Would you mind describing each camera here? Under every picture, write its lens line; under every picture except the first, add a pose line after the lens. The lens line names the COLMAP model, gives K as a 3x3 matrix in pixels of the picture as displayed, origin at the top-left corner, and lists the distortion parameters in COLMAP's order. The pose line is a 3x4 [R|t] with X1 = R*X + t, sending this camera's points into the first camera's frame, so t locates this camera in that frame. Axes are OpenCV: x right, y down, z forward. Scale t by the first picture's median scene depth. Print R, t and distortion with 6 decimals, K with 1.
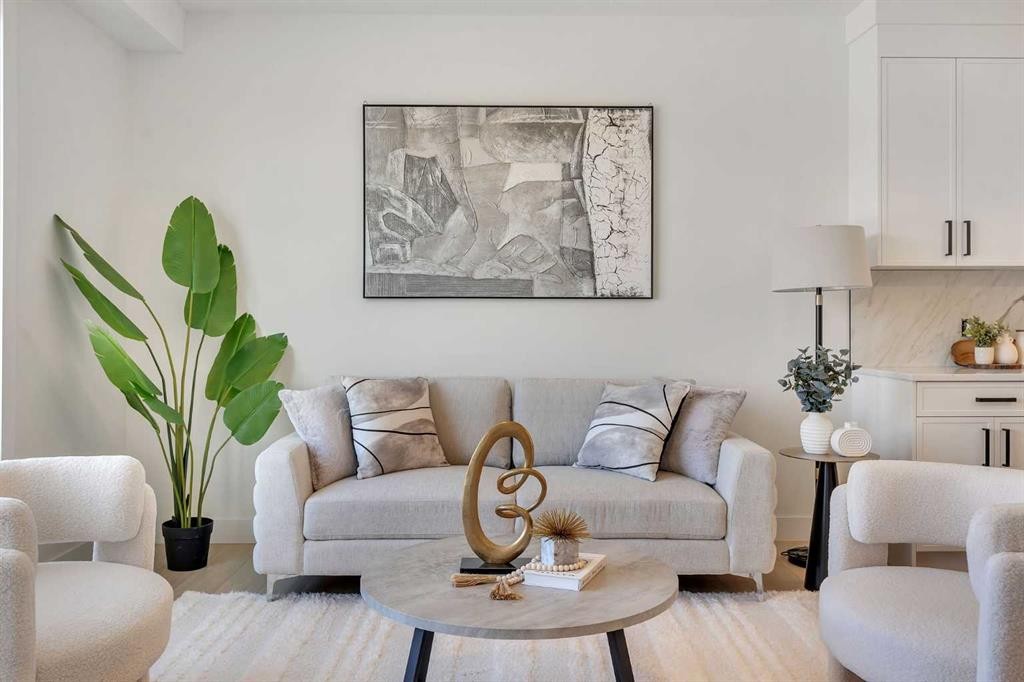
lens RADIAL K [[826.7, 0, 509.0], [0, 826.7, 328.7], [0, 0, 1]] dist [-0.002412, 0.008177]
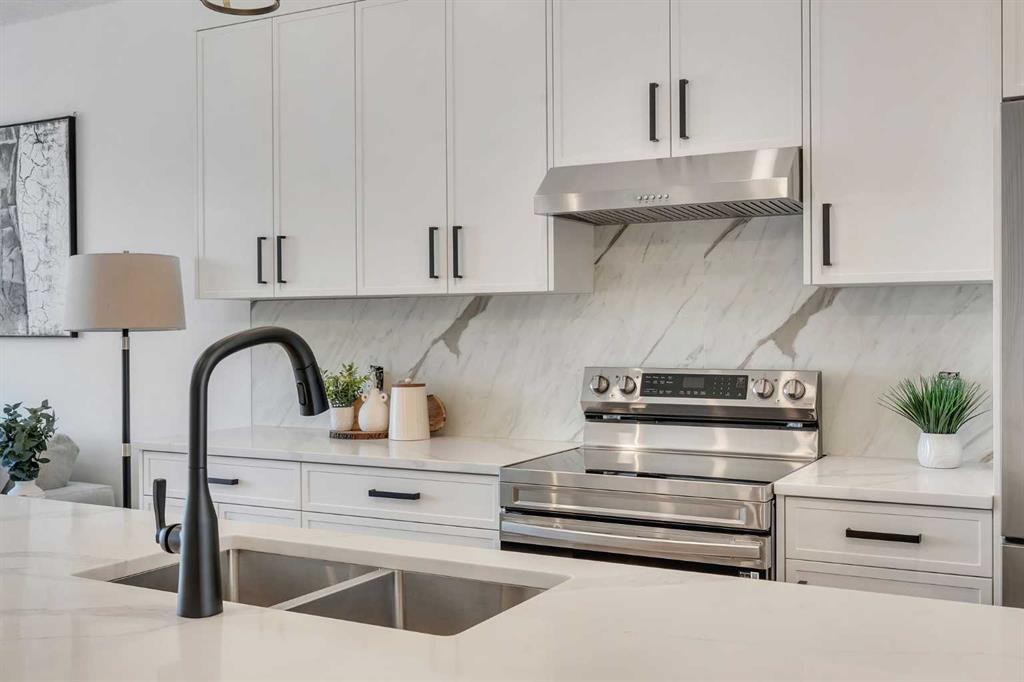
lens RADIAL K [[1064.0, 0, 495.2], [0, 1064.0, 338.7], [0, 0, 1]] dist [-0.008669, 0.000000]
pose [[0.870402, 0.000921, -0.492341, 1.148813], [0.002422, 0.999978, 0.006152, -0.042359], [0.492335, -0.006547, 0.870381, 0.256903]]
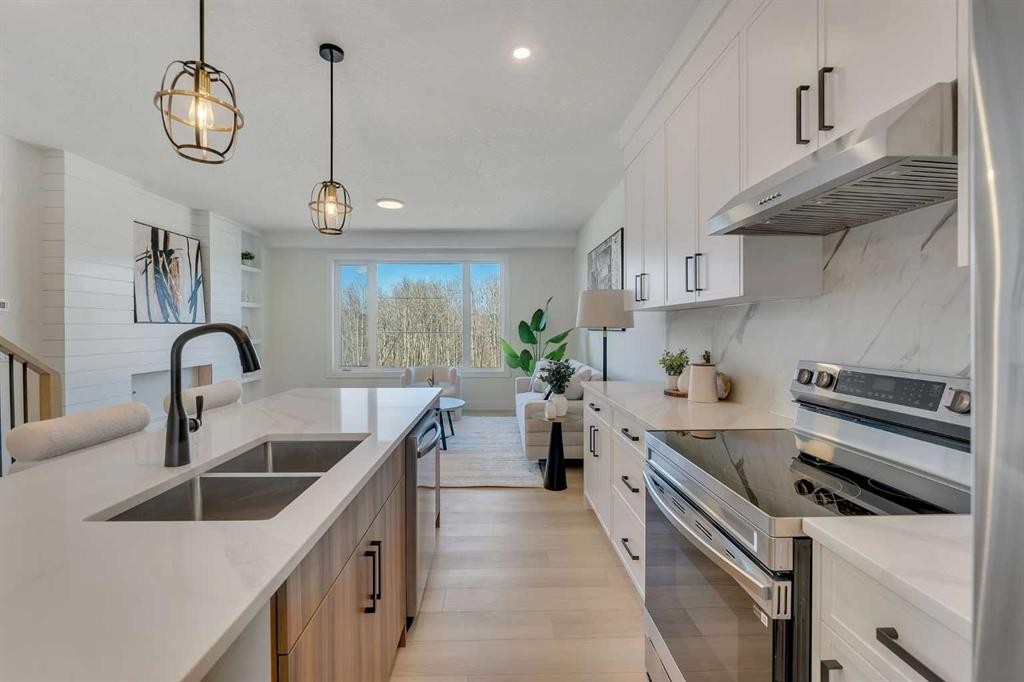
lens RADIAL K [[432.7, 0, 506.9], [0, 432.7, 330.0], [0, 0, 1]] dist [-0.007219, -0.000230]
pose [[0.013738, 0.003905, -0.999898, 1.185183], [-0.005377, 0.999978, 0.003832, -0.042406], [0.999891, 0.005324, 0.013759, 0.753985]]
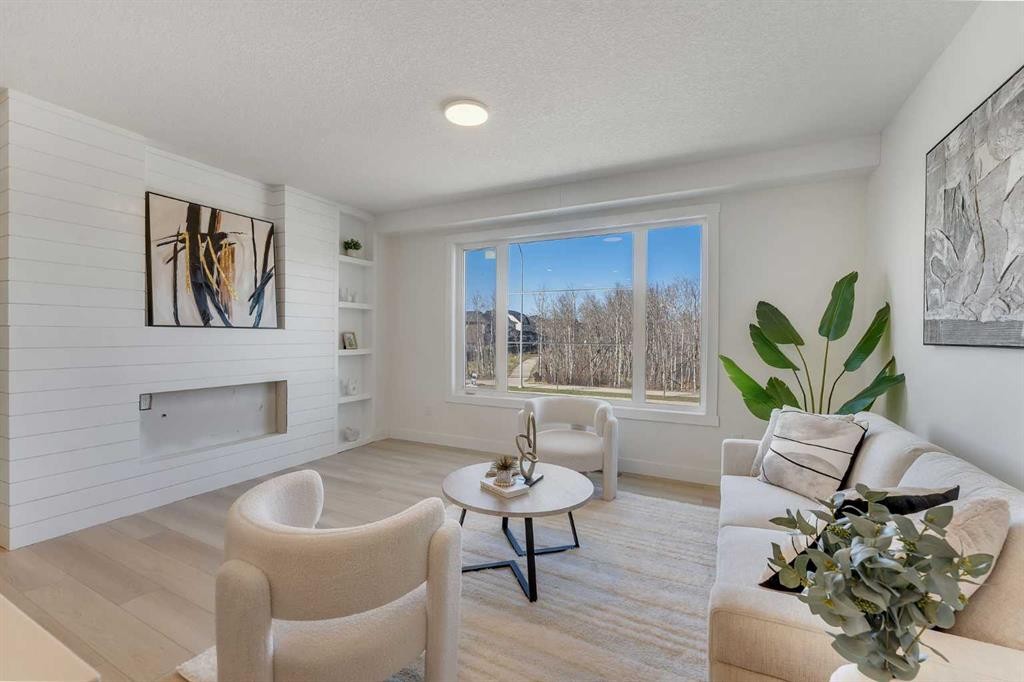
lens RADIAL K [[432.7, 0, 507.1], [0, 432.7, 341.8], [0, 0, 1]] dist [-0.007219, -0.000230]
pose [[-0.467642, 0.006570, -0.883894, 0.544497], [-0.013676, 0.999799, 0.014667, -0.042792], [0.883812, 0.018947, -0.467458, 0.818224]]
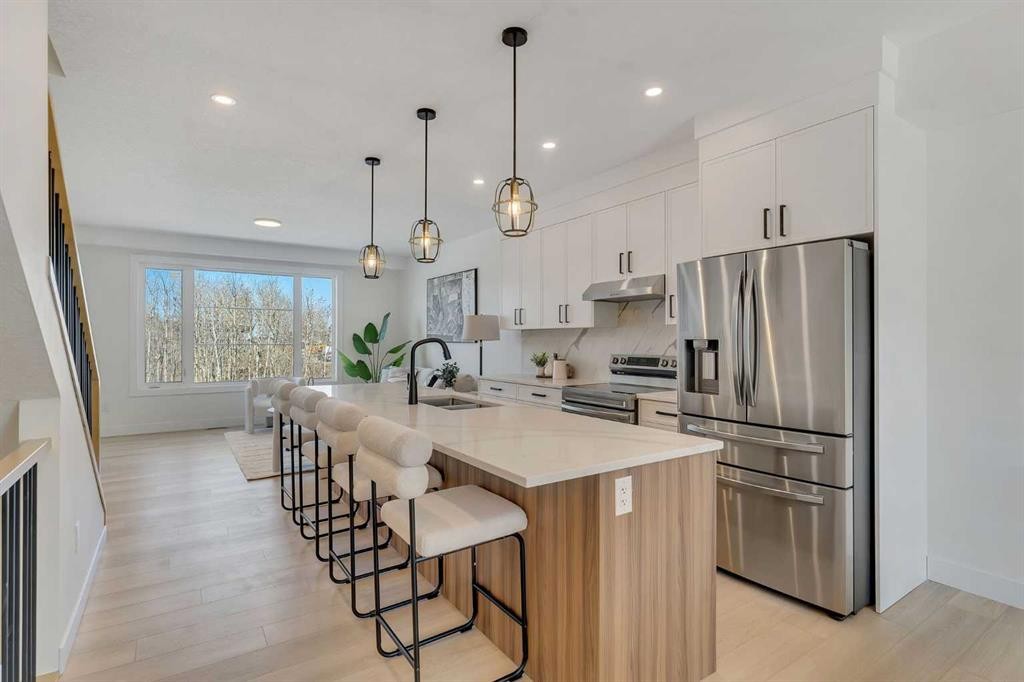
lens RADIAL K [[501.4, 0, 496.0], [0, 501.4, 338.5], [0, 0, 1]] dist [-0.002409, 0.000723]
pose [[0.534072, -0.002854, -0.845434, 1.588442], [-0.007038, 0.999945, -0.007821, -0.038915], [0.845410, 0.010127, 0.534022, 0.225708]]
